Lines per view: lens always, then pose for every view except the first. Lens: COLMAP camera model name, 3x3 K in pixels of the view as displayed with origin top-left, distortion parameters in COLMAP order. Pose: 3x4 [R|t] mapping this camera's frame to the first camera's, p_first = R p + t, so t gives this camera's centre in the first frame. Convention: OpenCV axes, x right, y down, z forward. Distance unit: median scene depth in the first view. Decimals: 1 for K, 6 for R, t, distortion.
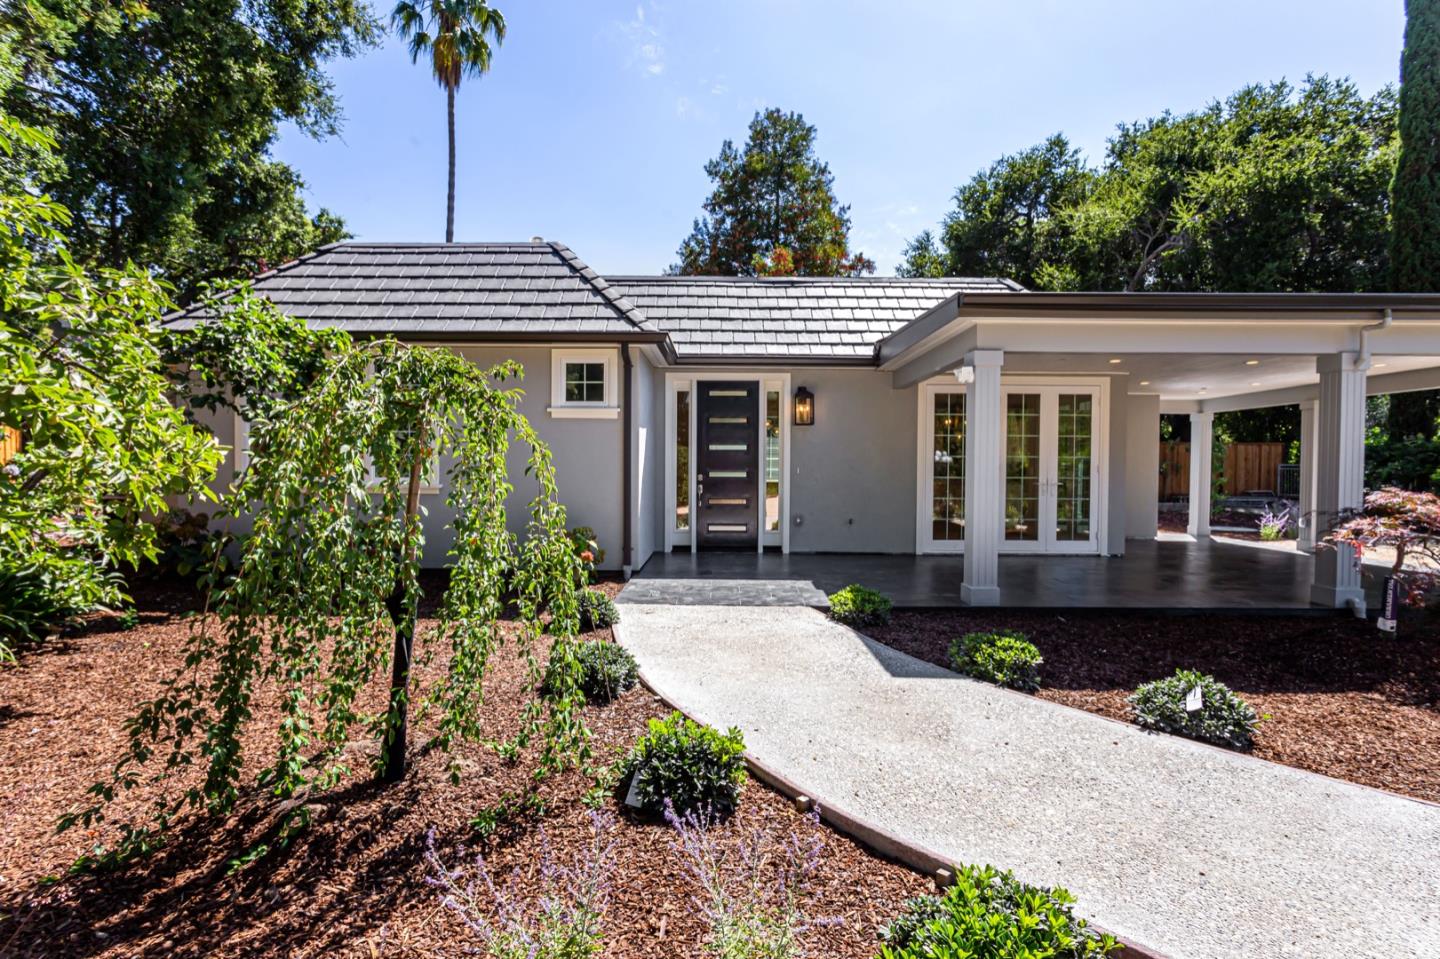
lens RADIAL K [[681.8, 0, 720.0], [0, 681.8, 479.5], [0, 0, 1]] dist [0.000737, 0.000725]
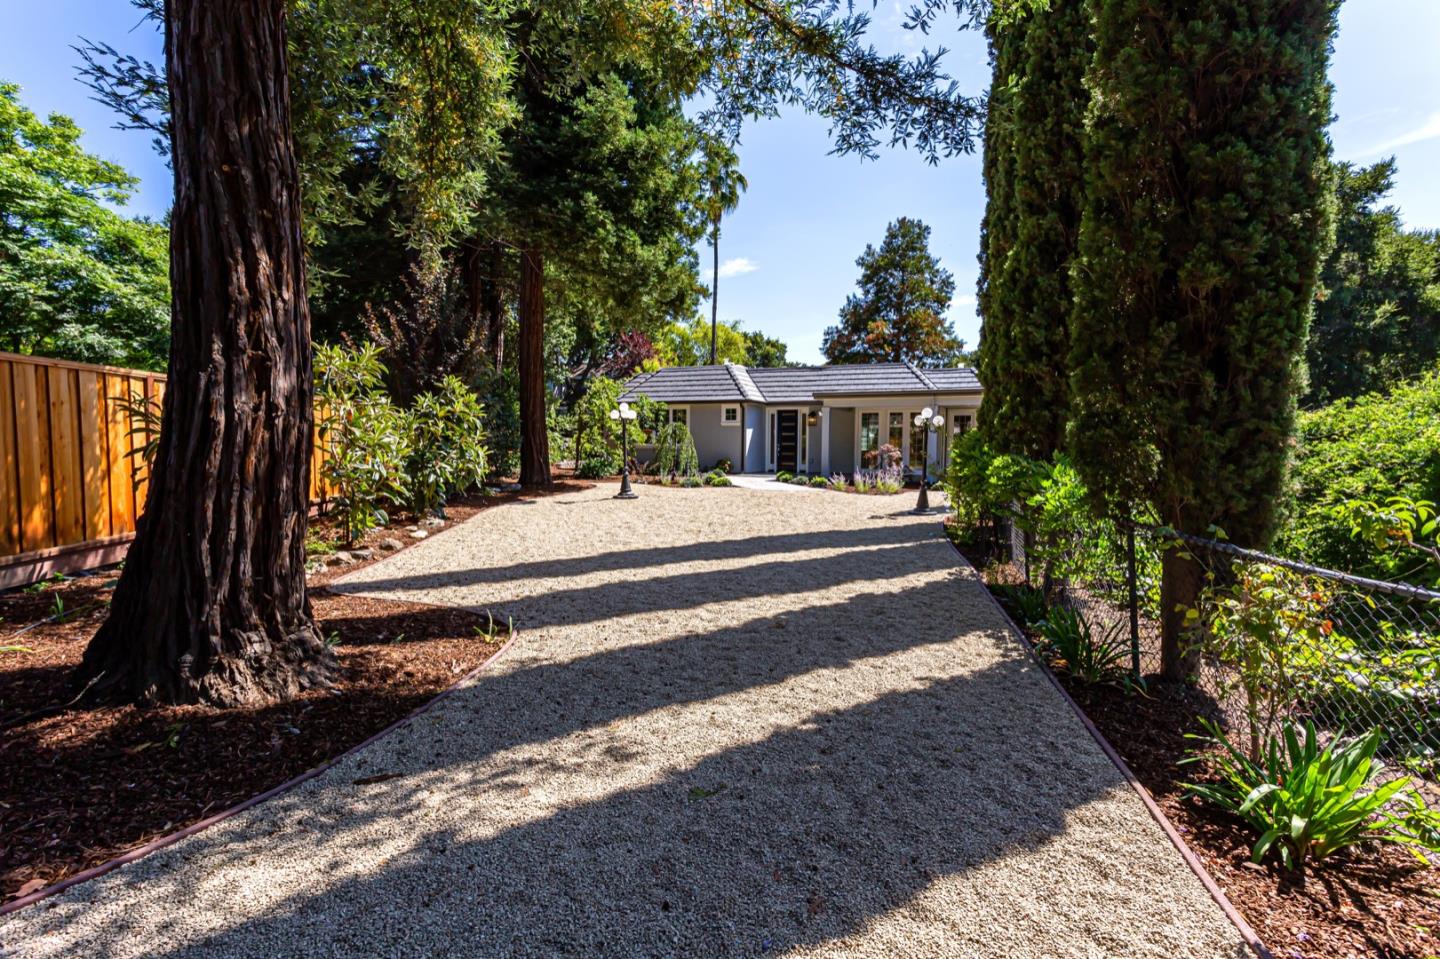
lens RADIAL K [[681.8, 0, 720.0], [0, 681.8, 479.5], [0, 0, 1]] dist [0.000737, 0.000725]
pose [[0.918201, 0.025582, -0.395289, 0.862294], [-0.013813, 0.999373, 0.032591, 0.050826], [0.395875, -0.024465, 0.917979, -1.657508]]
